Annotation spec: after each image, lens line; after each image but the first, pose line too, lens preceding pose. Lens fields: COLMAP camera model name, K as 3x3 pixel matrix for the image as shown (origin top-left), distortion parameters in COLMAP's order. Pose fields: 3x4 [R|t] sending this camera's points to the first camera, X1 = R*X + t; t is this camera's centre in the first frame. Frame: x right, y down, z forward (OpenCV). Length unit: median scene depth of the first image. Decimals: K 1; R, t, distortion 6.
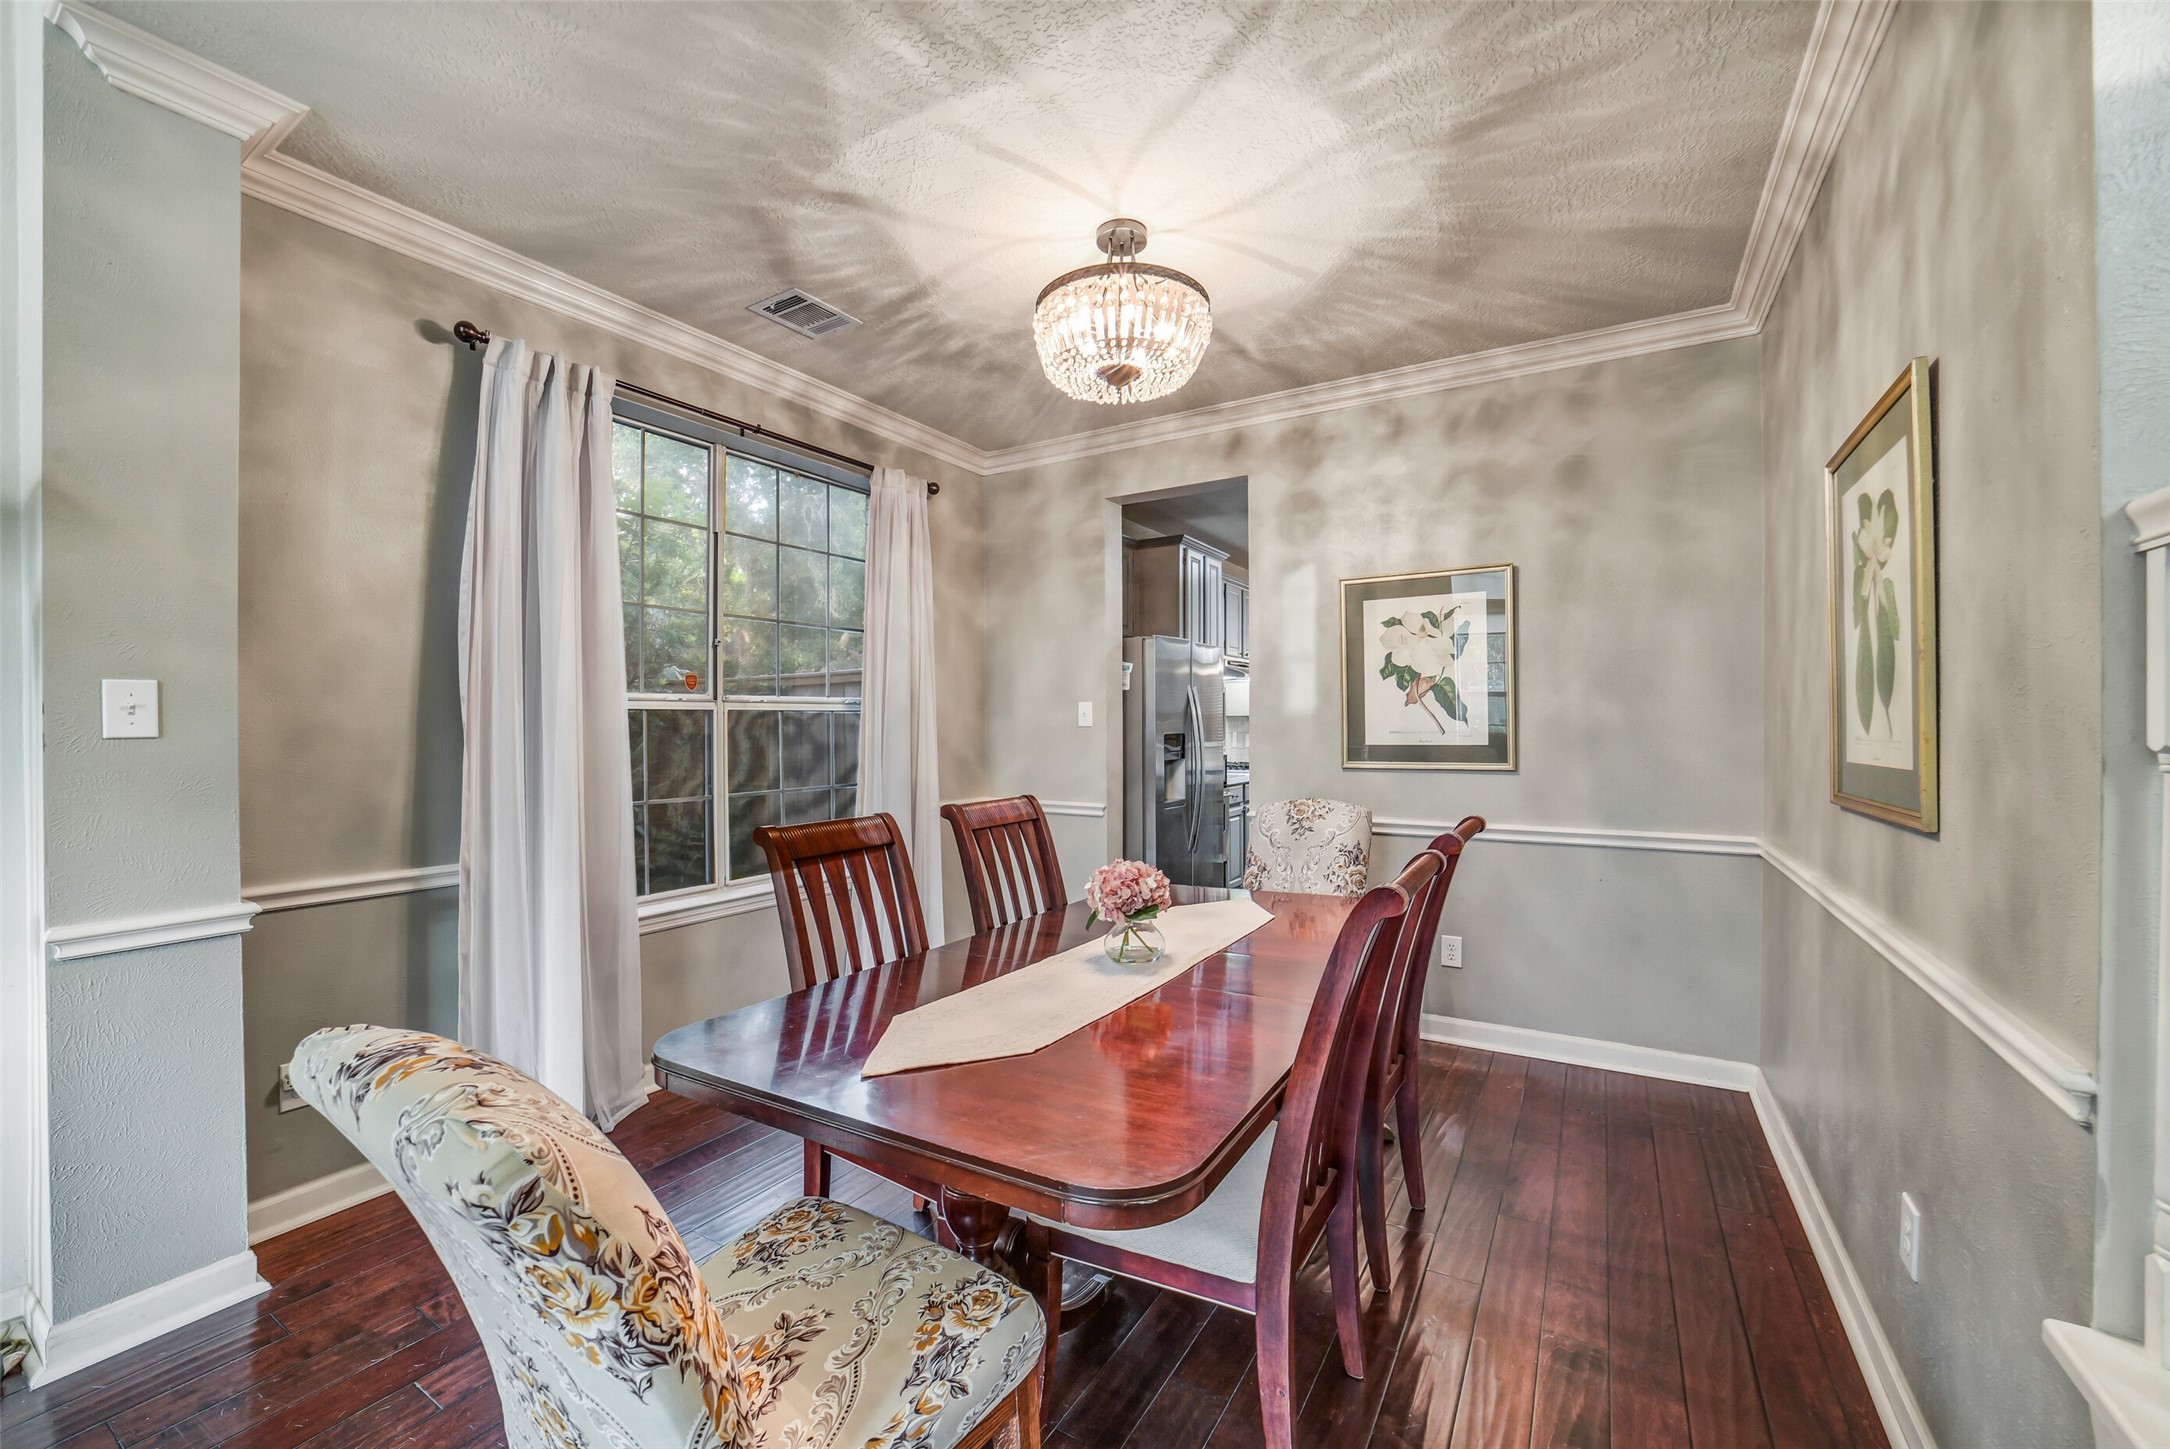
lens RADIAL K [[856.9, 0, 1099.5], [0, 856.9, 722.6], [0, 0, 1]] dist [-0.029984, 0.000303]
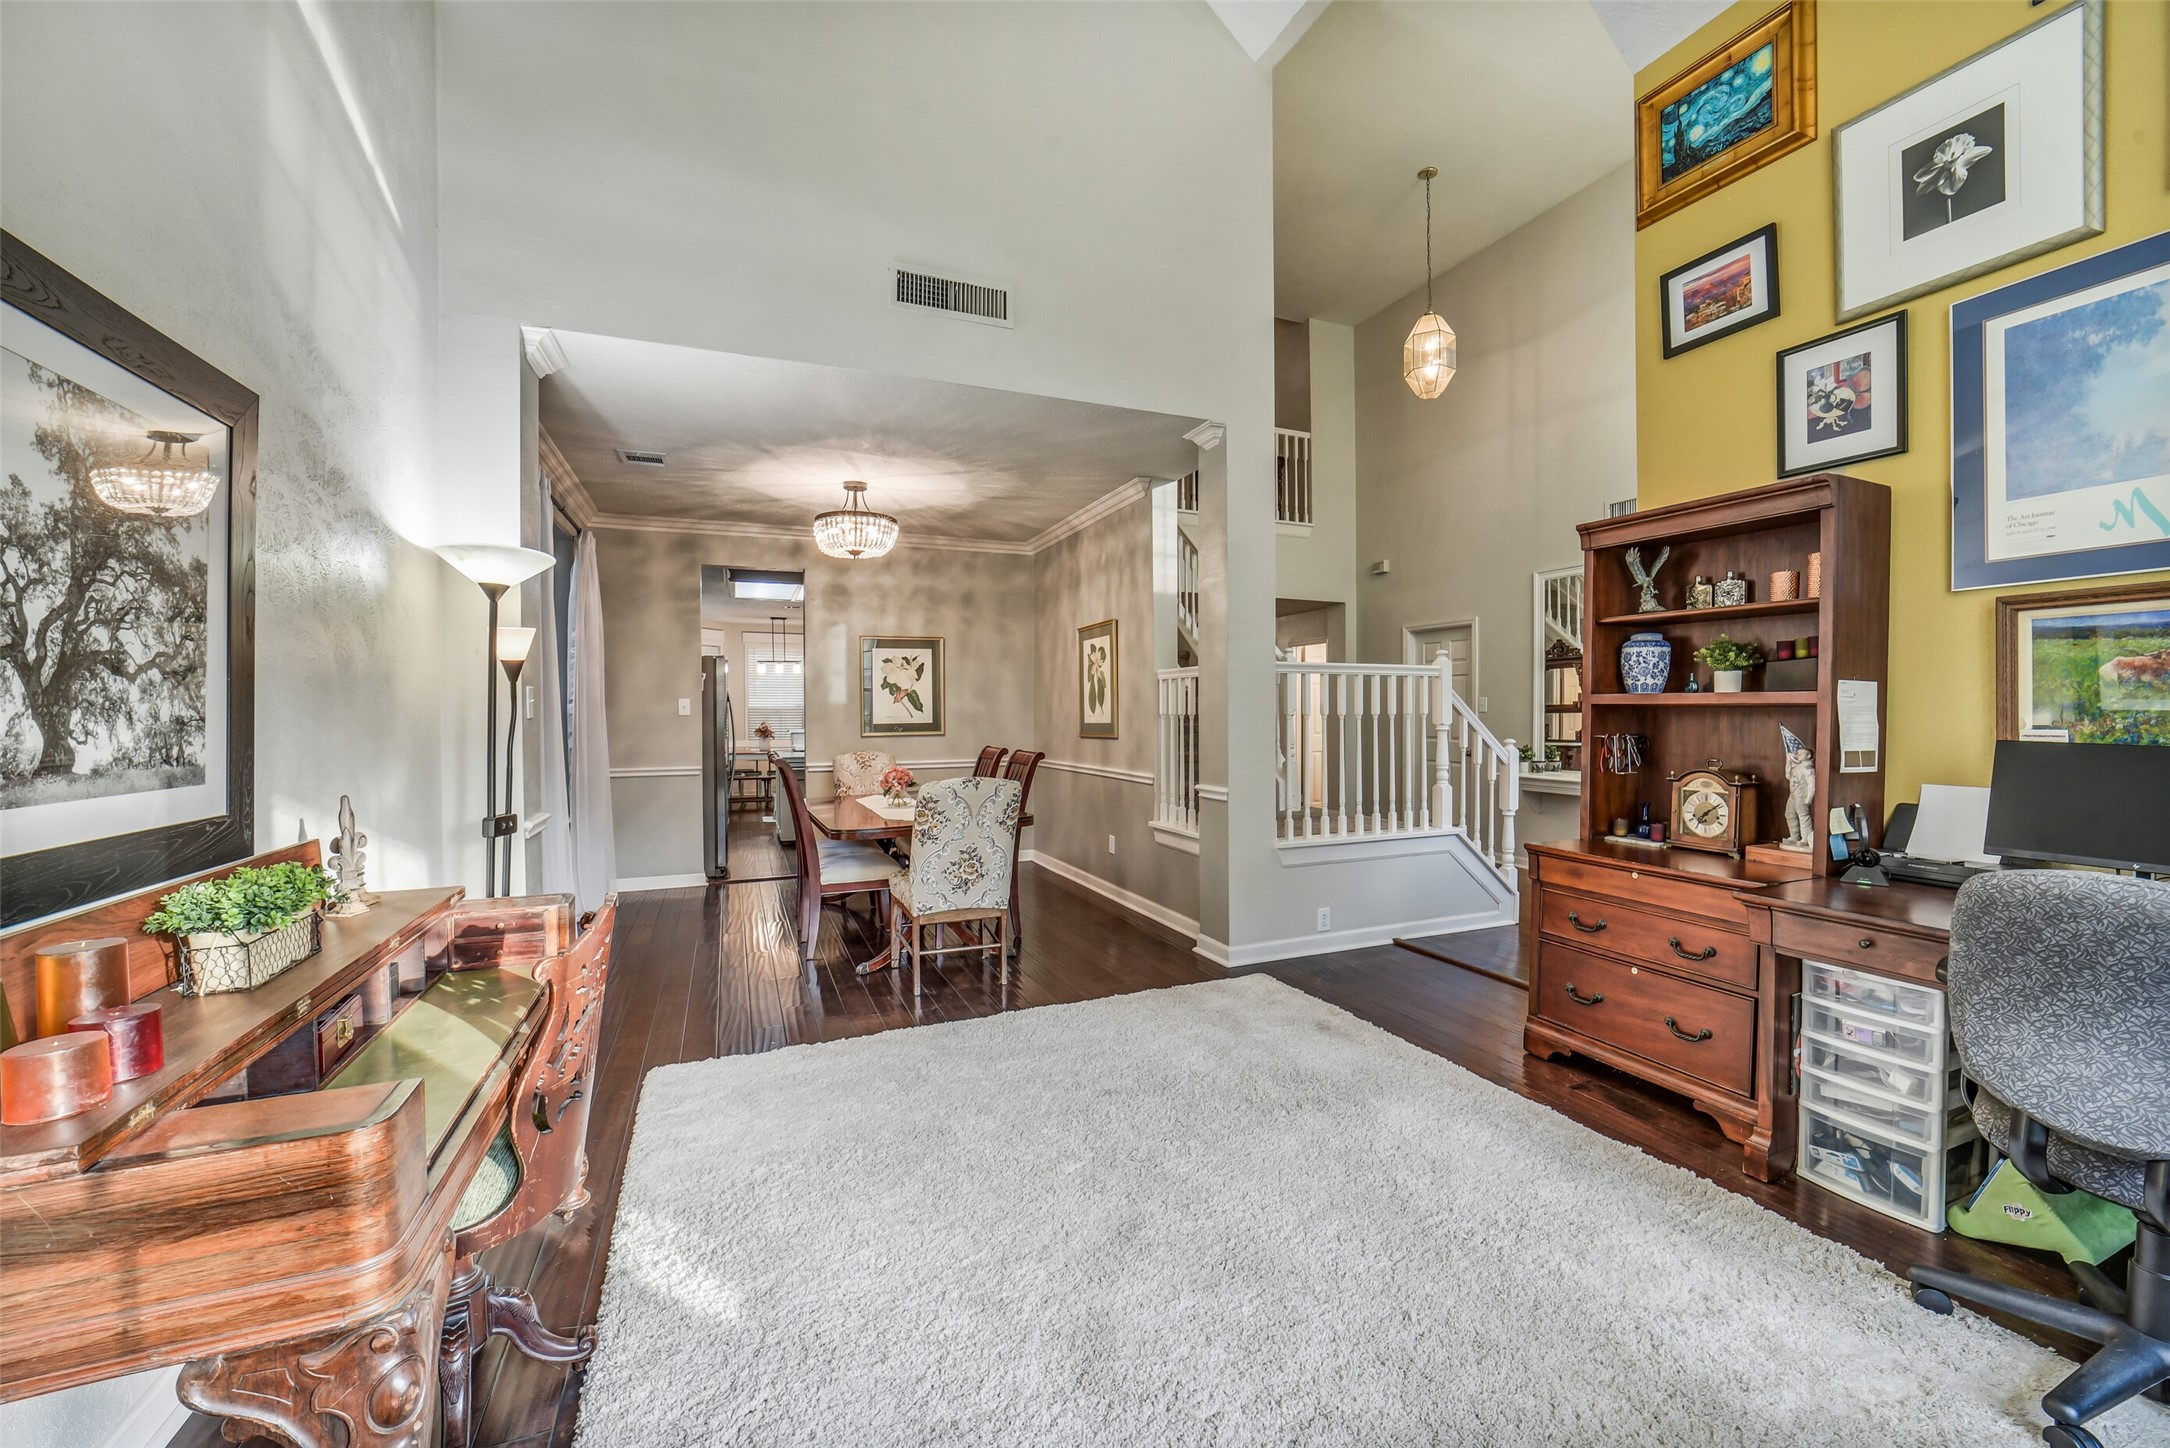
lens RADIAL K [[856.9, 0, 1099.5], [0, 856.9, 722.1], [0, 0, 1]] dist [-0.029984, 0.000303]
pose [[0.588874, -0.008692, 0.808178, -0.998397], [0.003348, 0.999960, 0.008315, 0.008353], [-0.808218, -0.002191, 0.588879, -0.570694]]
